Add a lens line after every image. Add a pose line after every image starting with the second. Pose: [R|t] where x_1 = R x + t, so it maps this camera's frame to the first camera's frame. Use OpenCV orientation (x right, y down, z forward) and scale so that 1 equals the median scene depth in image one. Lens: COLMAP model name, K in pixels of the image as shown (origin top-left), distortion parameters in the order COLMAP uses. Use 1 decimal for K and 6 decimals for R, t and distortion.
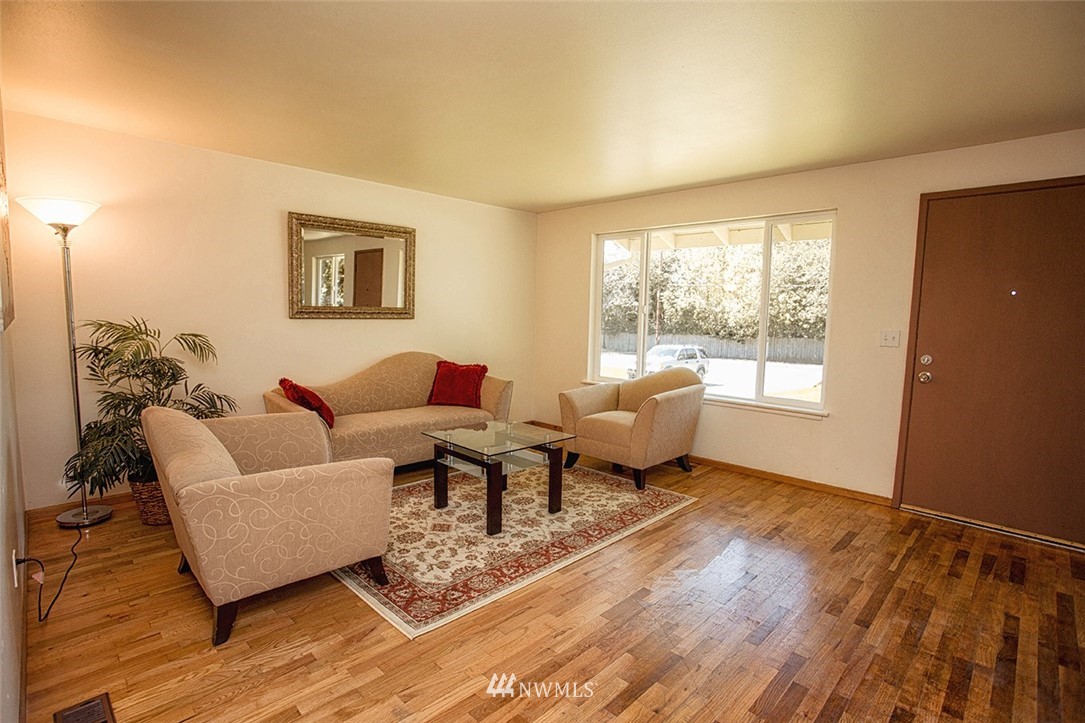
lens RADIAL K [[524.3, 0, 507.1], [0, 524.3, 348.1], [0, 0, 1]] dist [-0.031229, 0.003255]
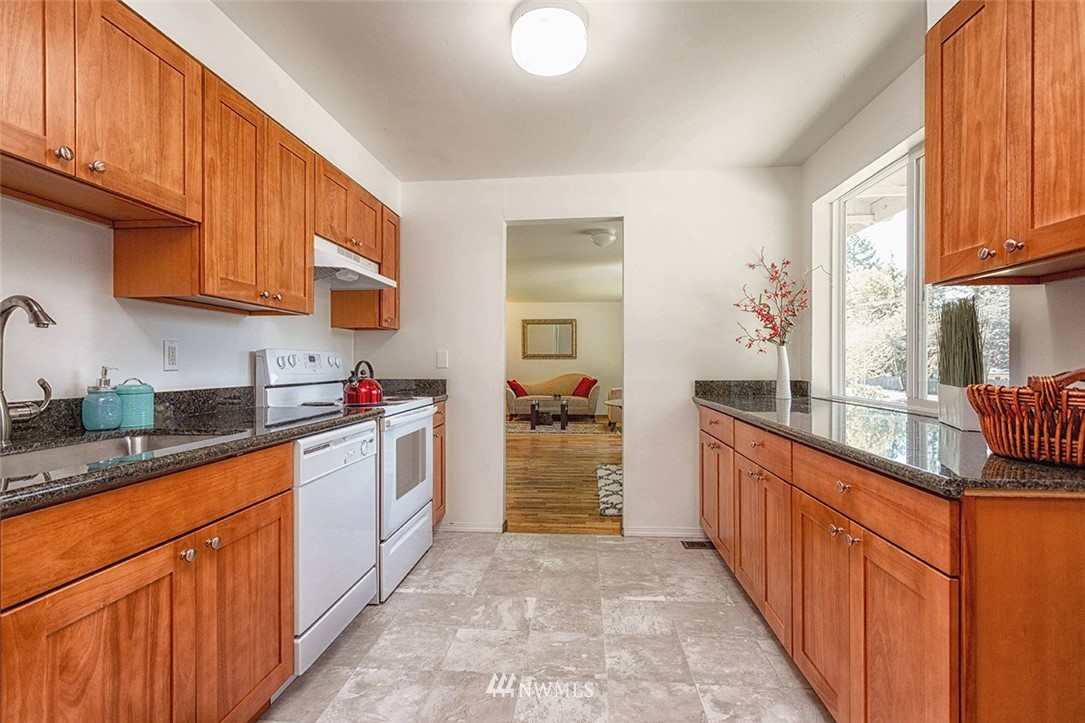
lens RADIAL K [[524.3, 0, 543.0], [0, 524.3, 361.9], [0, 0, 1]] dist [-0.031229, 0.003255]
pose [[0.666167, -0.025318, -0.745373, 2.071633], [-0.037096, 0.997062, -0.067022, 0.166723], [0.744880, 0.072298, 0.663270, -0.882108]]
